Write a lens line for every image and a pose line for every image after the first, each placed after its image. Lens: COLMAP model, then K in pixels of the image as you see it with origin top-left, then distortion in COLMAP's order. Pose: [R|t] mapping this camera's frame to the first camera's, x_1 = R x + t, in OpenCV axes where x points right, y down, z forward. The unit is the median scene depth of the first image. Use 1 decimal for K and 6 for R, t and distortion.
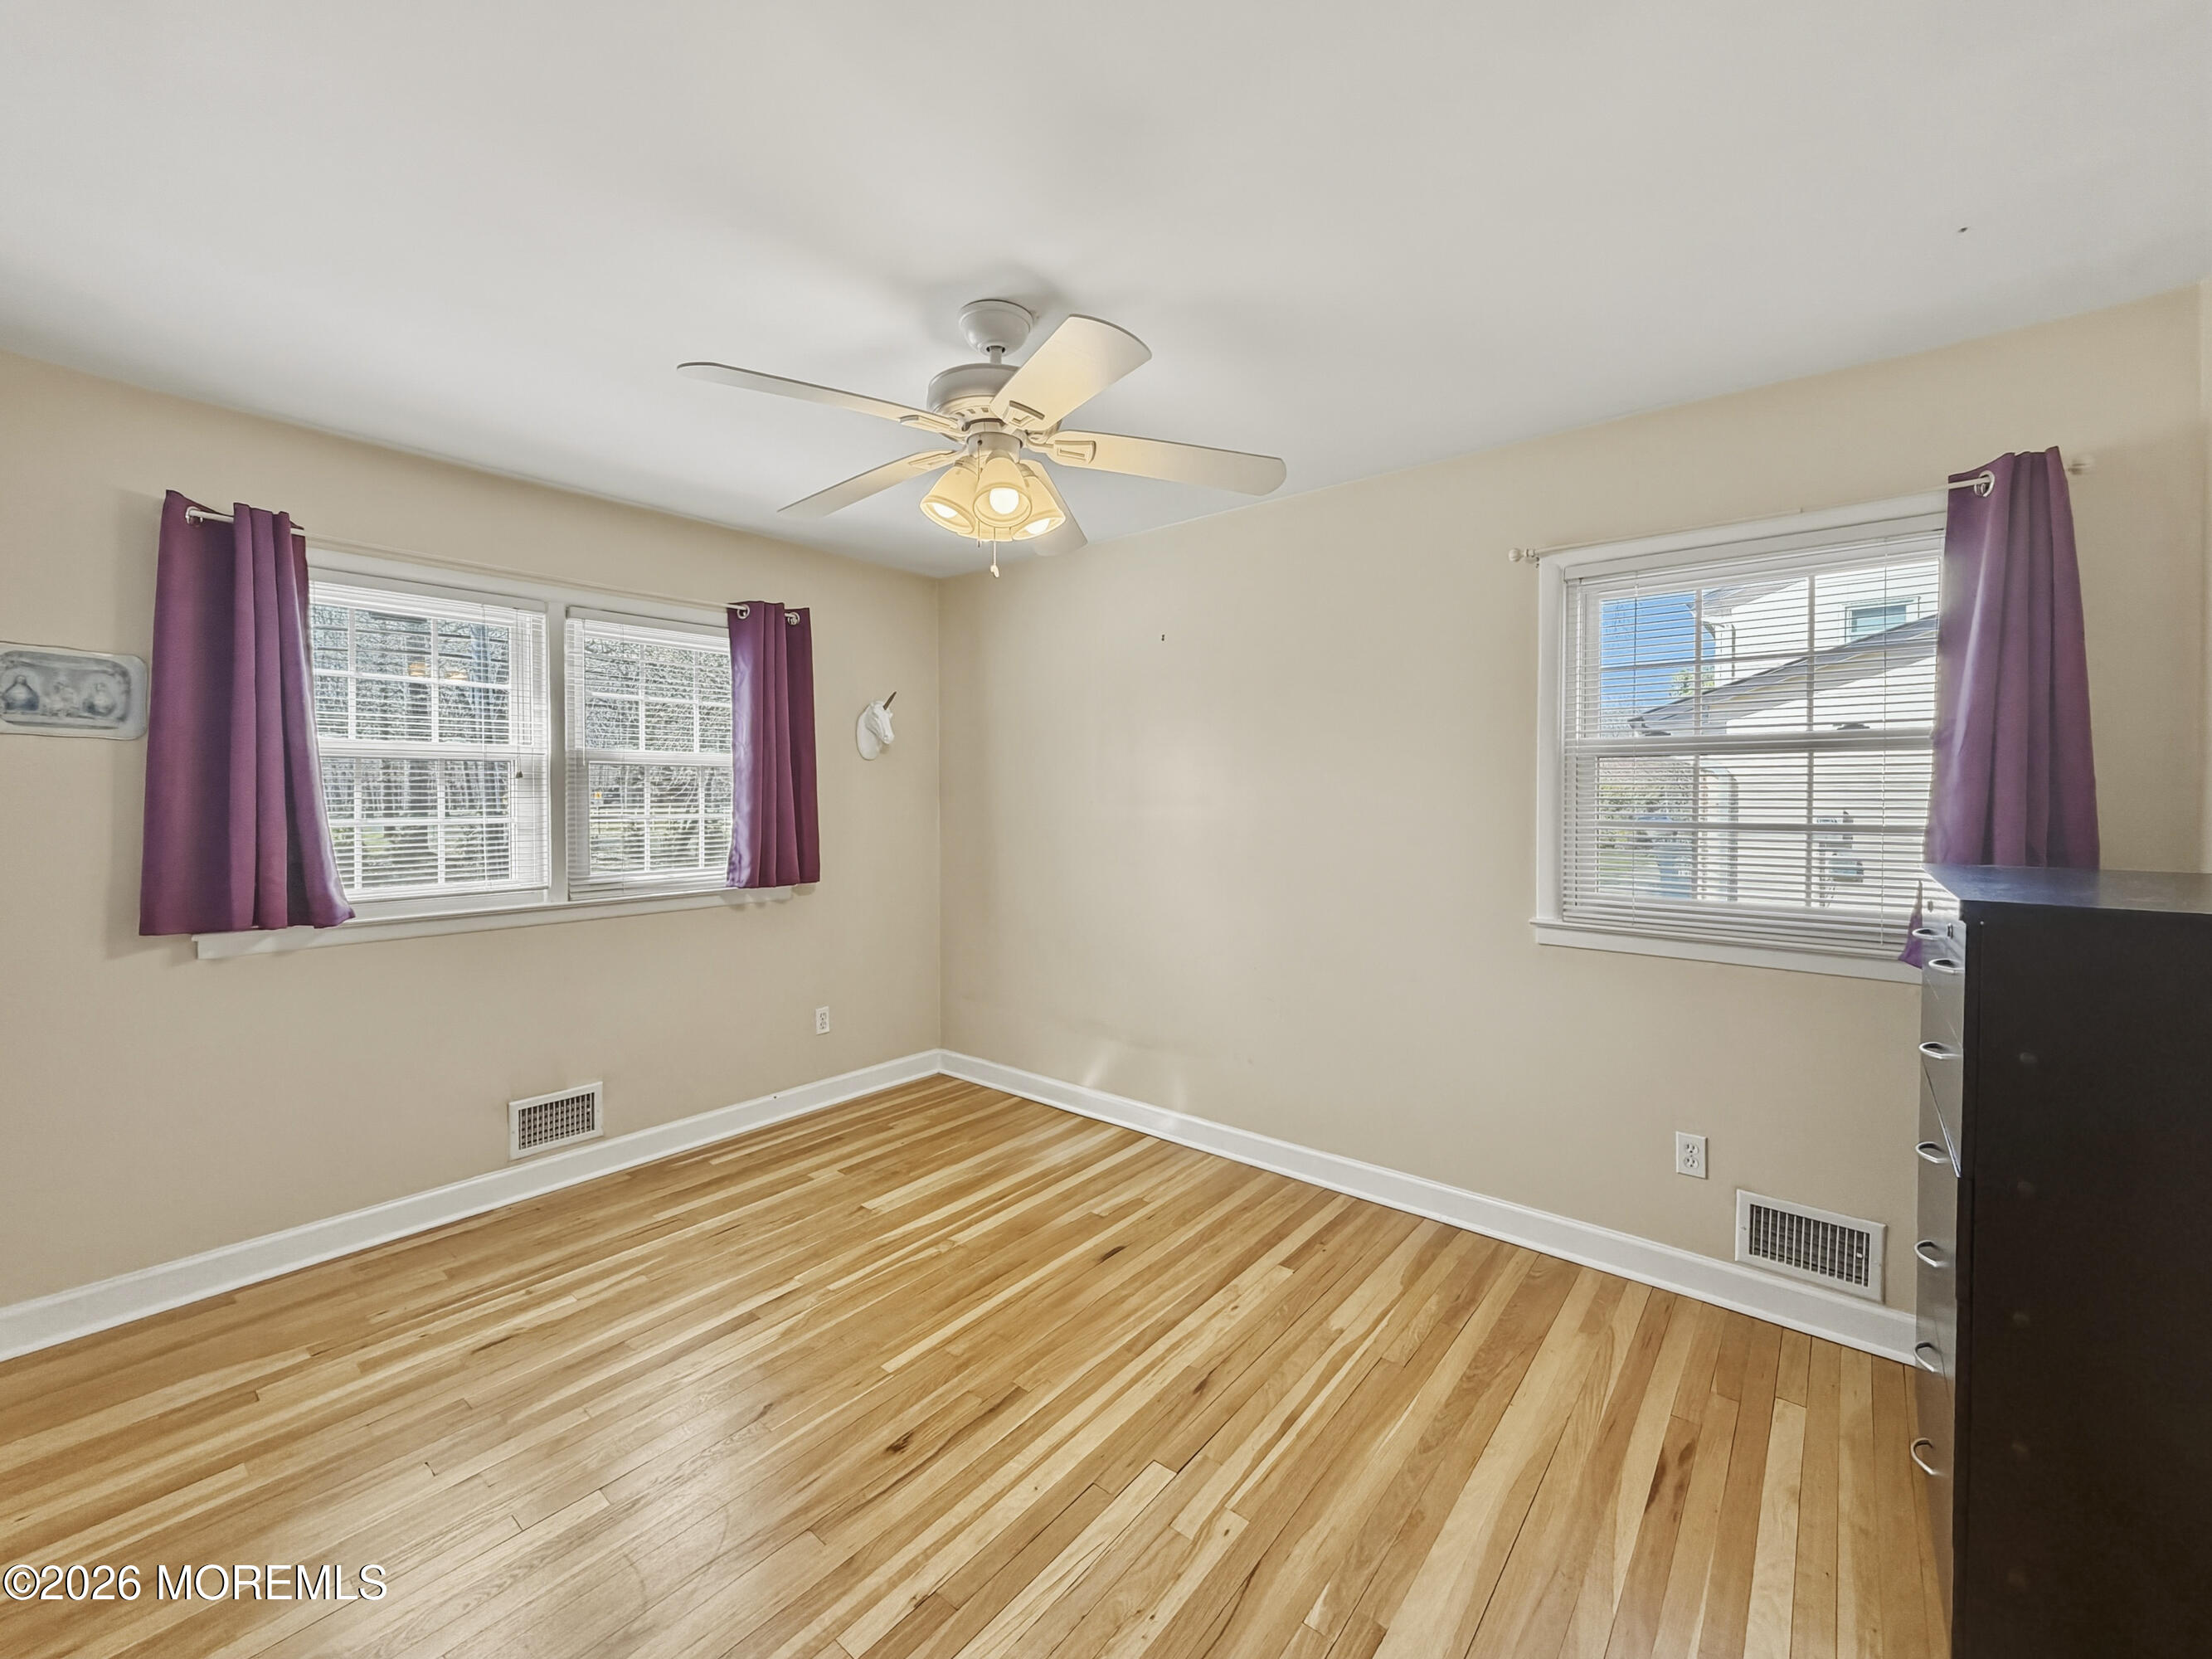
lens RADIAL K [[893.3, 0, 1105.0], [0, 893.3, 813.0], [0, 0, 1]] dist [-0.001056, 0.000399]
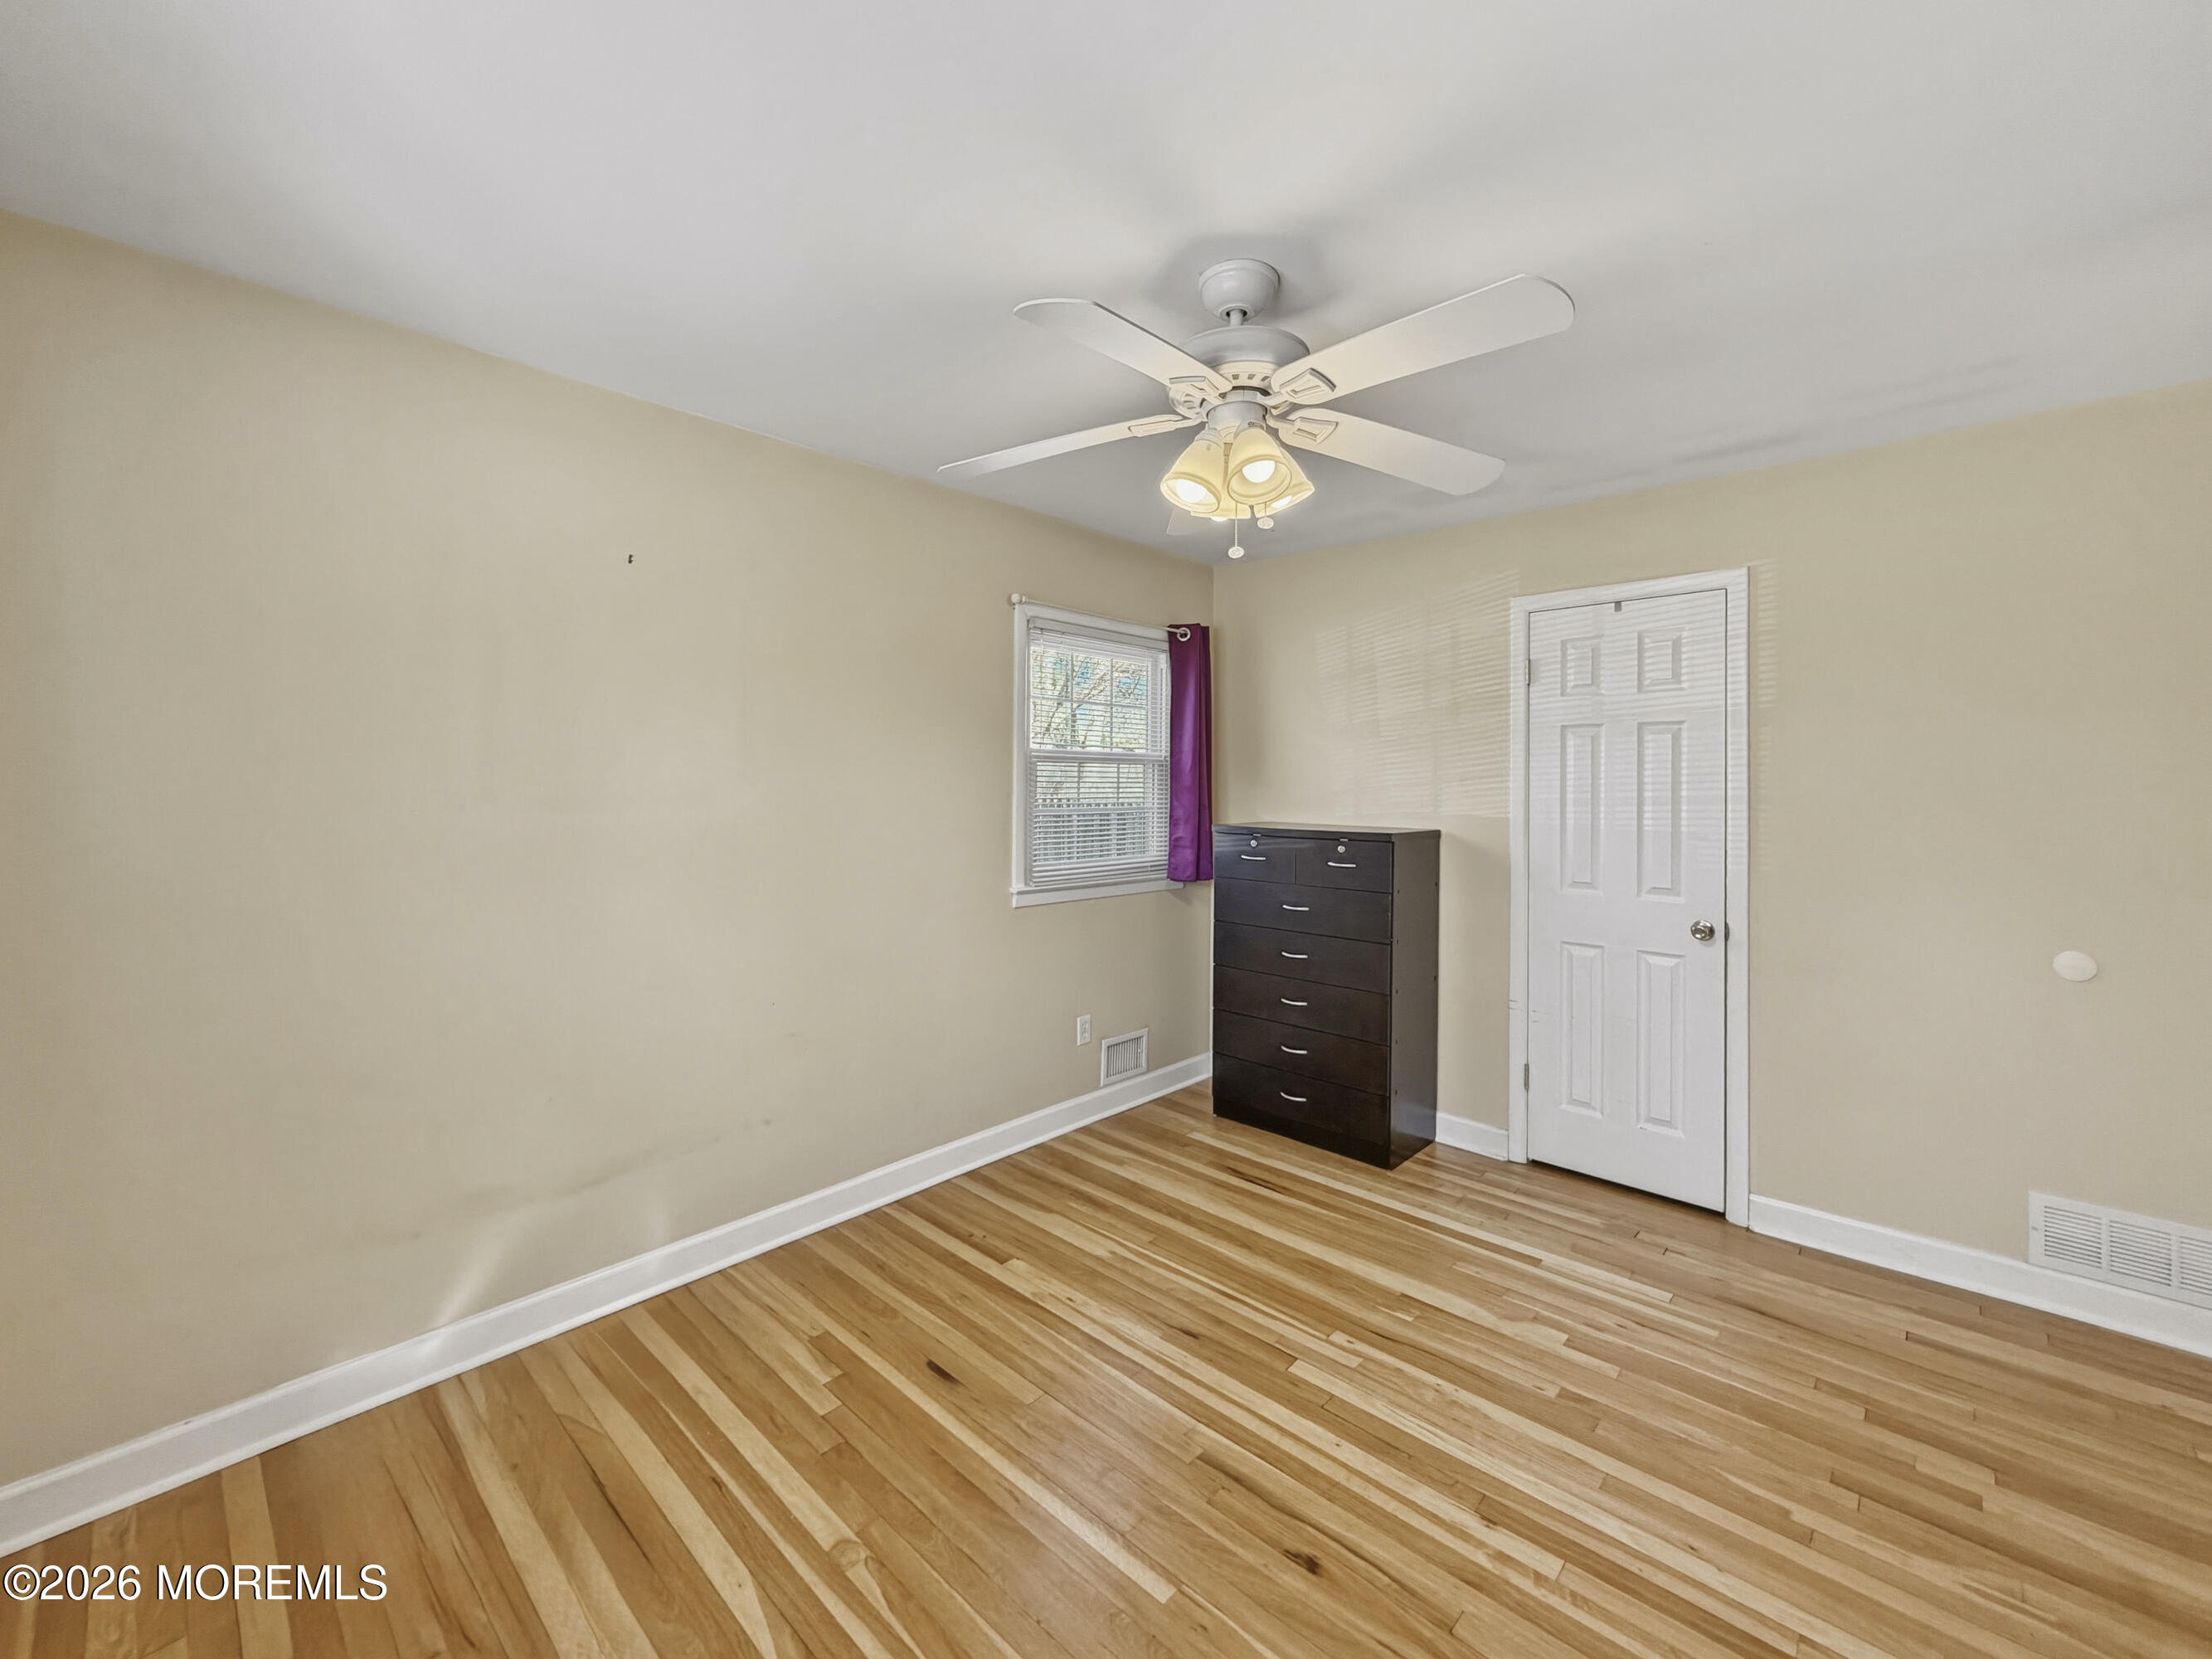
lens RADIAL K [[893.3, 0, 1100.3], [0, 893.3, 786.5], [0, 0, 1]] dist [-0.001056, 0.000399]
pose [[0.071264, -0.004830, 0.997446, -0.932681], [0.015908, 0.999867, 0.003706, -0.034630], [-0.997331, 0.015603, 0.071332, 0.959208]]
